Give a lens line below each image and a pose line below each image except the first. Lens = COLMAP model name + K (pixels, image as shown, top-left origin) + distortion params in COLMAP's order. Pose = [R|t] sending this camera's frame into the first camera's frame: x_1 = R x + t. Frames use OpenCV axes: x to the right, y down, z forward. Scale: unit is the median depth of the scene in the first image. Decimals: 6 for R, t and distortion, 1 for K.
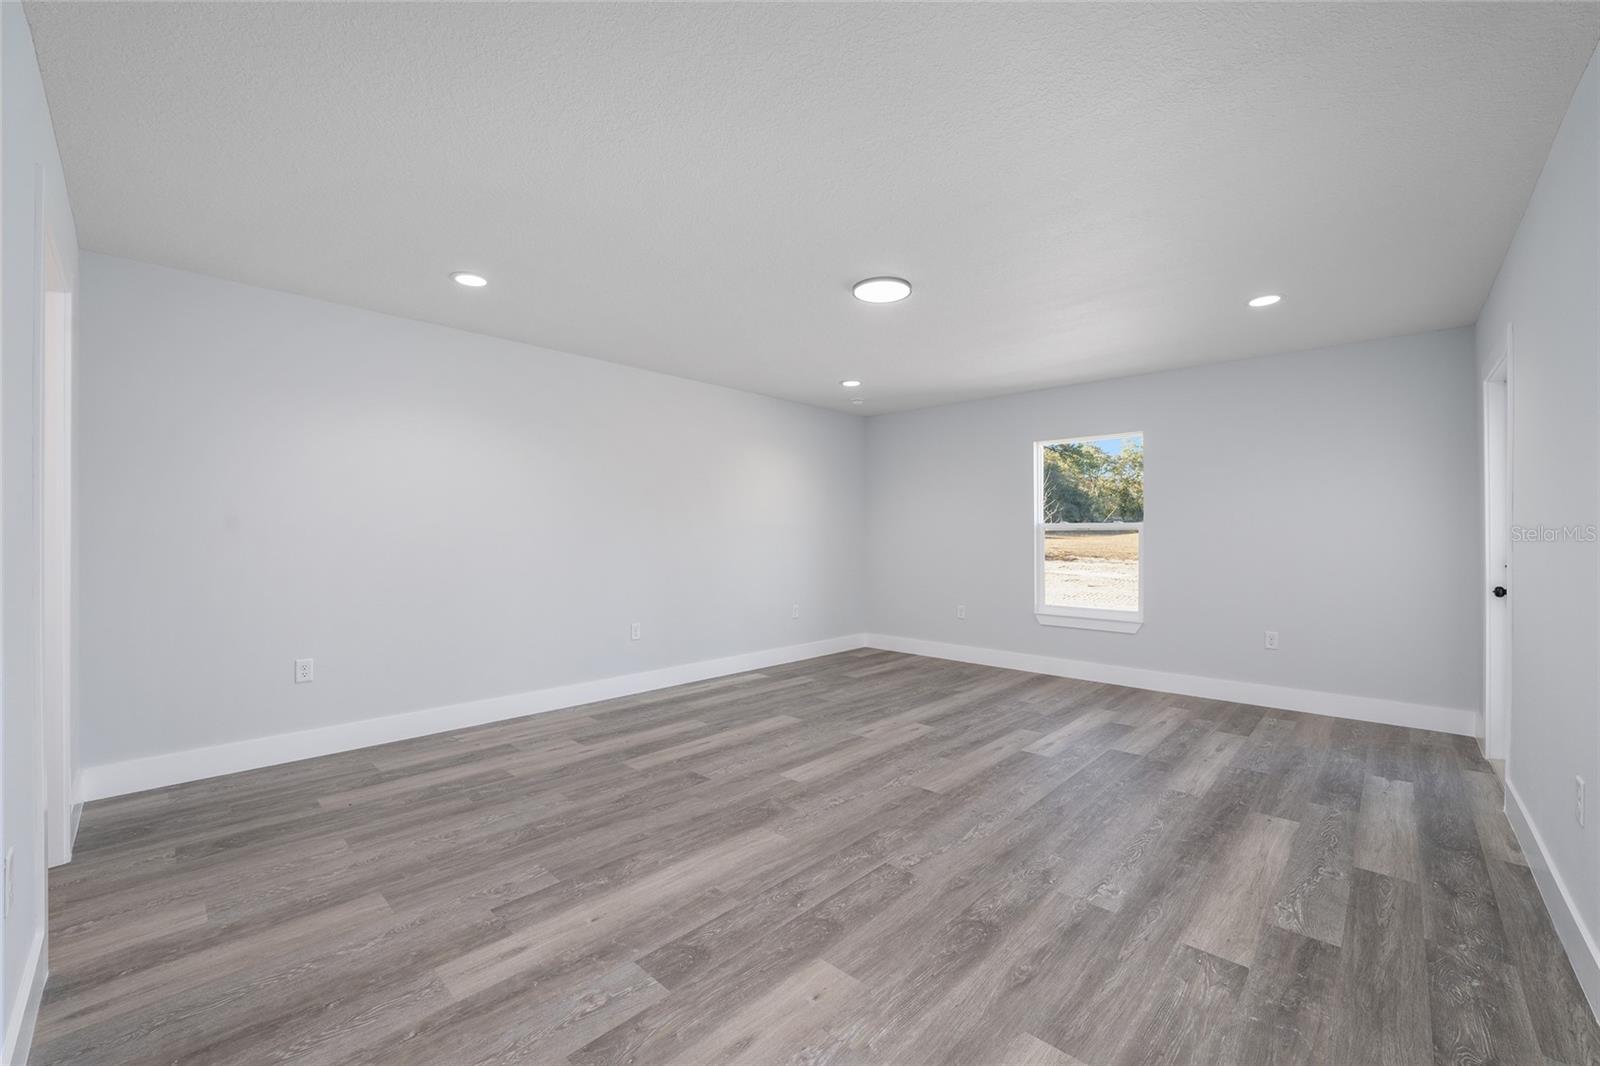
lens RADIAL K [[645.5, 0, 801.4], [0, 645.5, 534.3], [0, 0, 1]] dist [-0.030070, 0.006518]
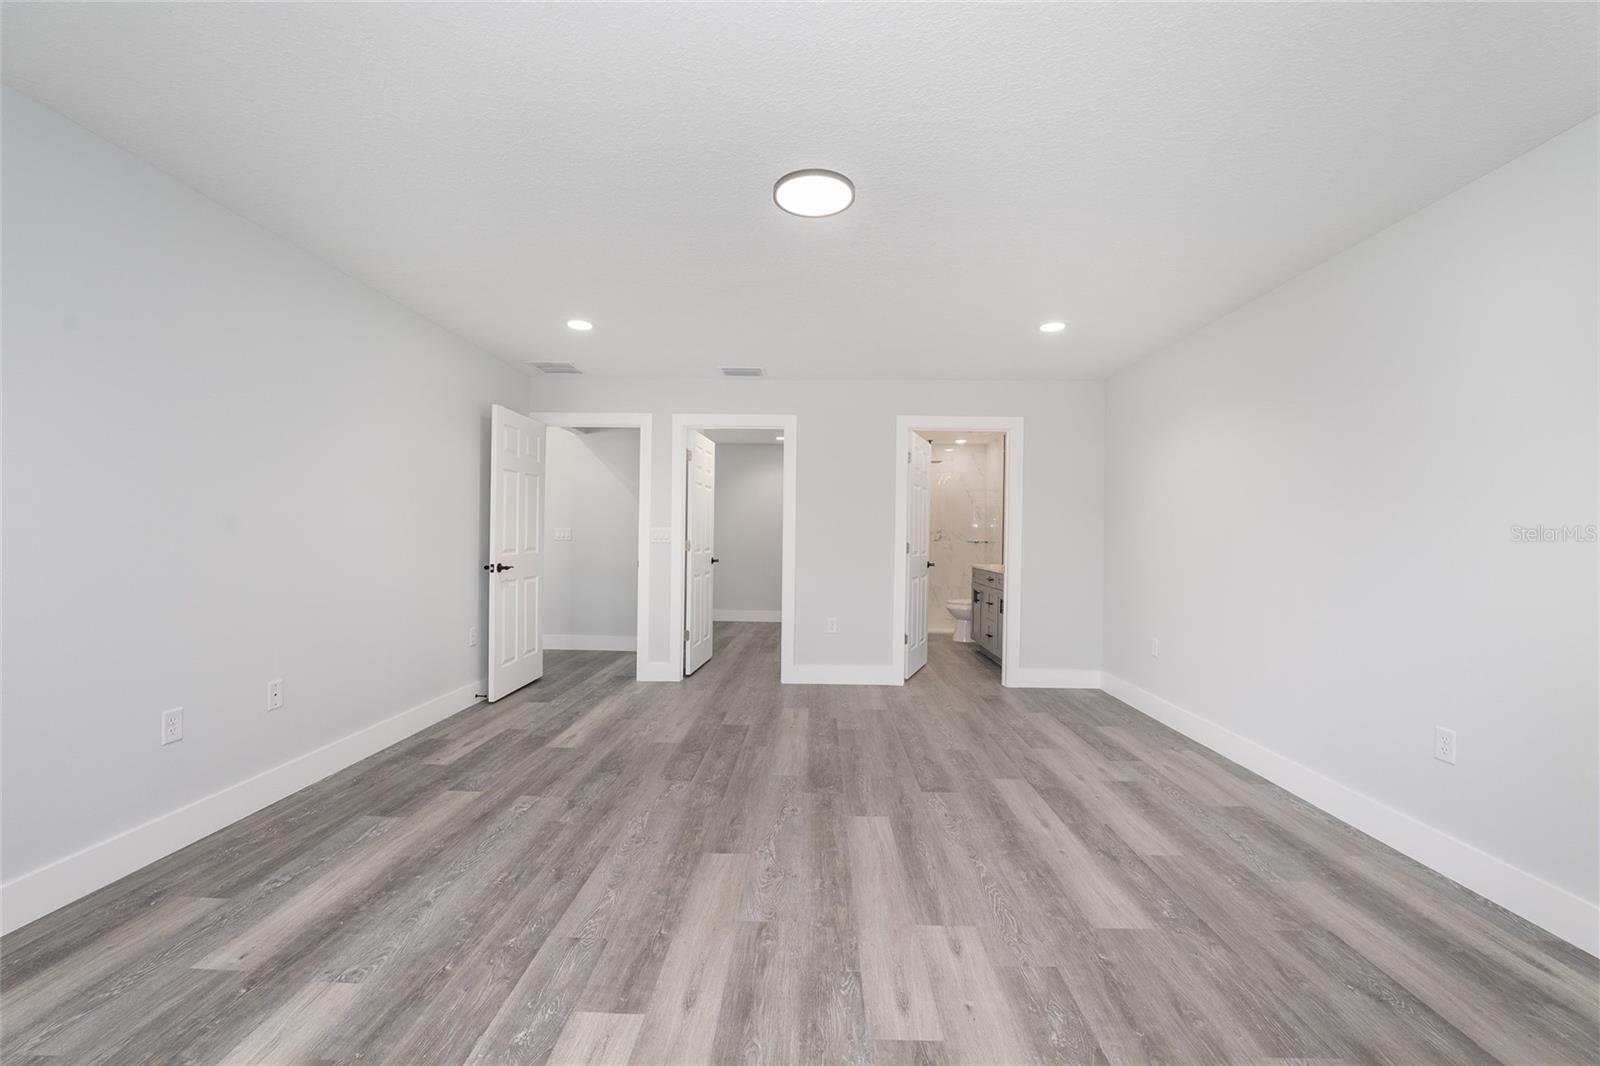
lens RADIAL K [[645.5, 0, 808.3], [0, 645.5, 545.2], [0, 0, 1]] dist [-0.030070, 0.006518]
pose [[-0.738655, -0.001777, -0.674081, 0.698236], [-0.012443, 0.999862, 0.011000, 0.006793], [0.673968, 0.016513, -0.738576, 1.757038]]
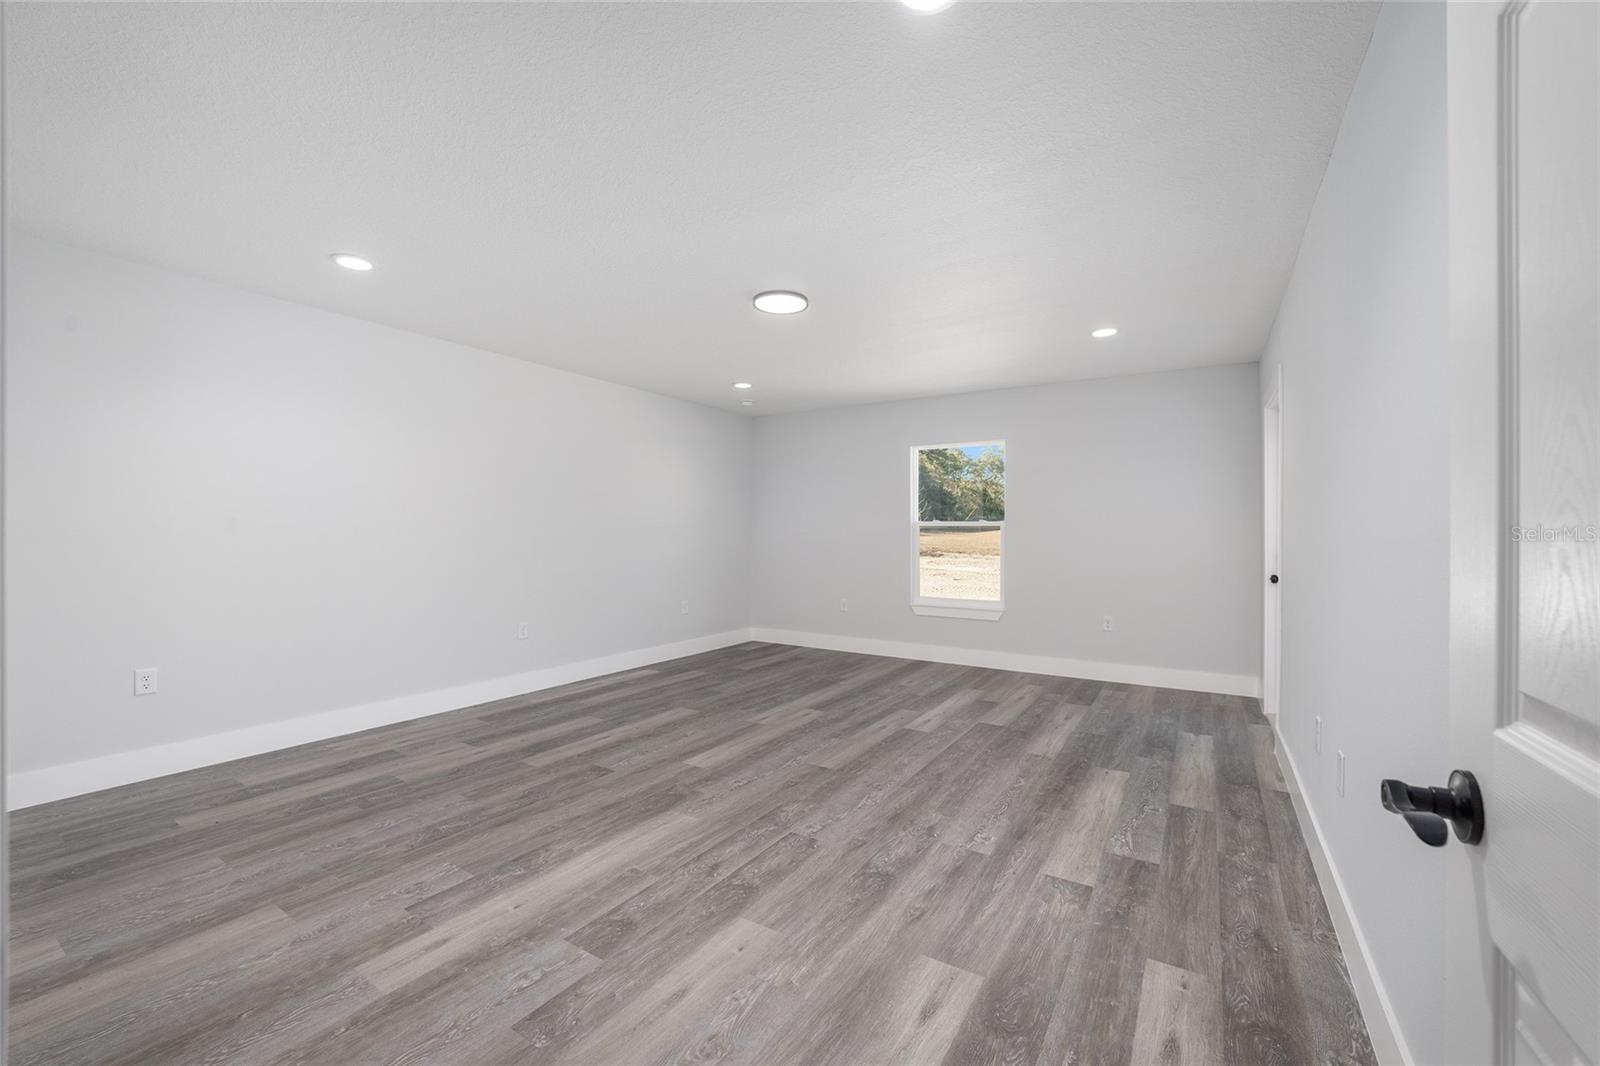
lens RADIAL K [[645.5, 0, 801.6], [0, 645.5, 533.9], [0, 0, 1]] dist [-0.030070, 0.006518]
pose [[0.981601, 0.001482, 0.190937, -0.049946], [-0.002240, 0.999990, 0.003756, -0.000021], [-0.190930, -0.004115, 0.981595, -0.062480]]
